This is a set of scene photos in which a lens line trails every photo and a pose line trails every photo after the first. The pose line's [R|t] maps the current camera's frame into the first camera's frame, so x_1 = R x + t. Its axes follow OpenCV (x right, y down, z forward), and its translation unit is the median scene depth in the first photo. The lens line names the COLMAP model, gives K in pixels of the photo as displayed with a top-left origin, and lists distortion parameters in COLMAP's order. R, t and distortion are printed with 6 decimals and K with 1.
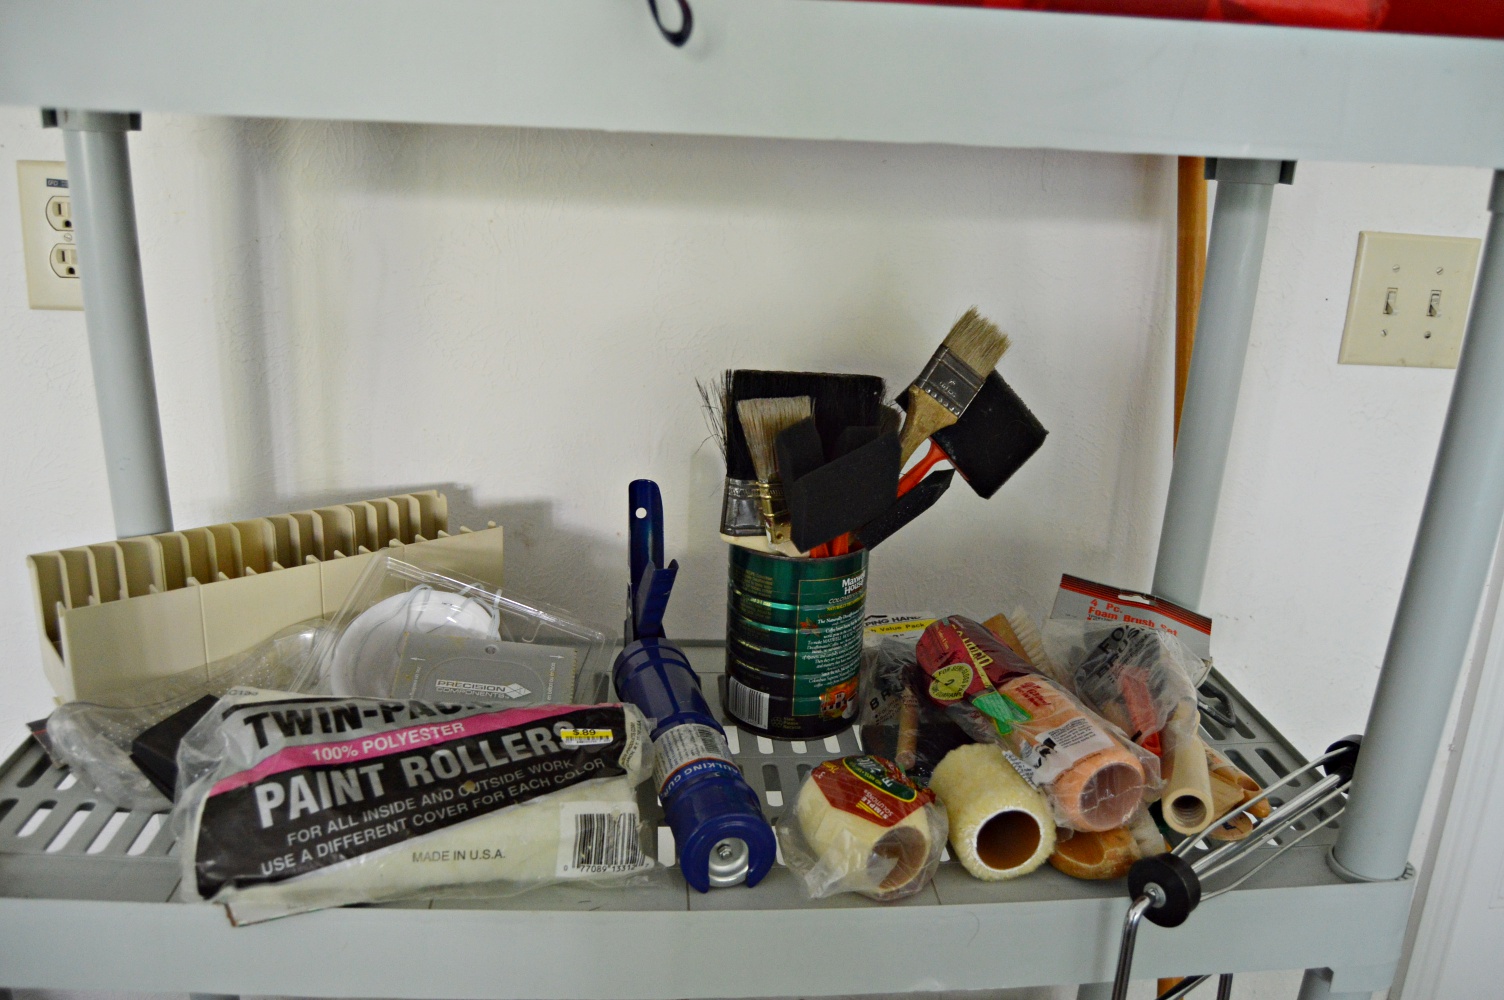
lens RADIAL K [[1151.6, 0, 752.0], [0, 1151.6, 500.0], [0, 0, 1]] dist [-0.118758, 0.042864]
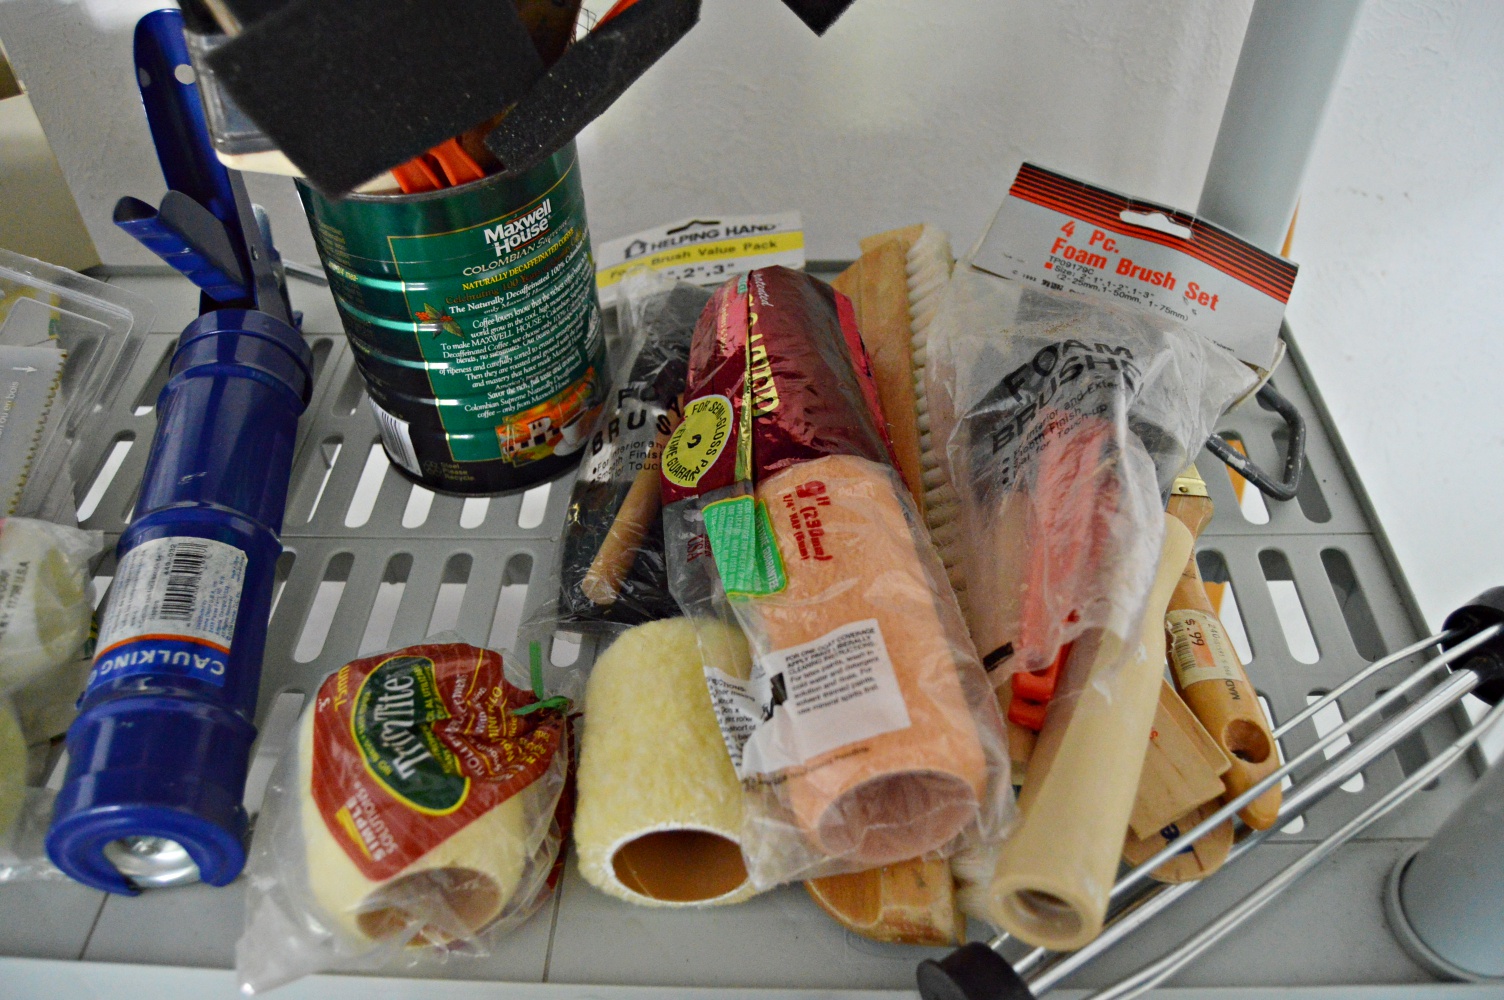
lens RADIAL K [[1151.6, 0, 752.0], [0, 1151.6, 500.0], [0, 0, 1]] dist [-0.118758, 0.042864]
pose [[0.992079, 0.029231, -0.122163, 0.250019], [0.030745, 0.886459, 0.461785, -0.047714], [0.121791, -0.461884, 0.878539, 0.526319]]
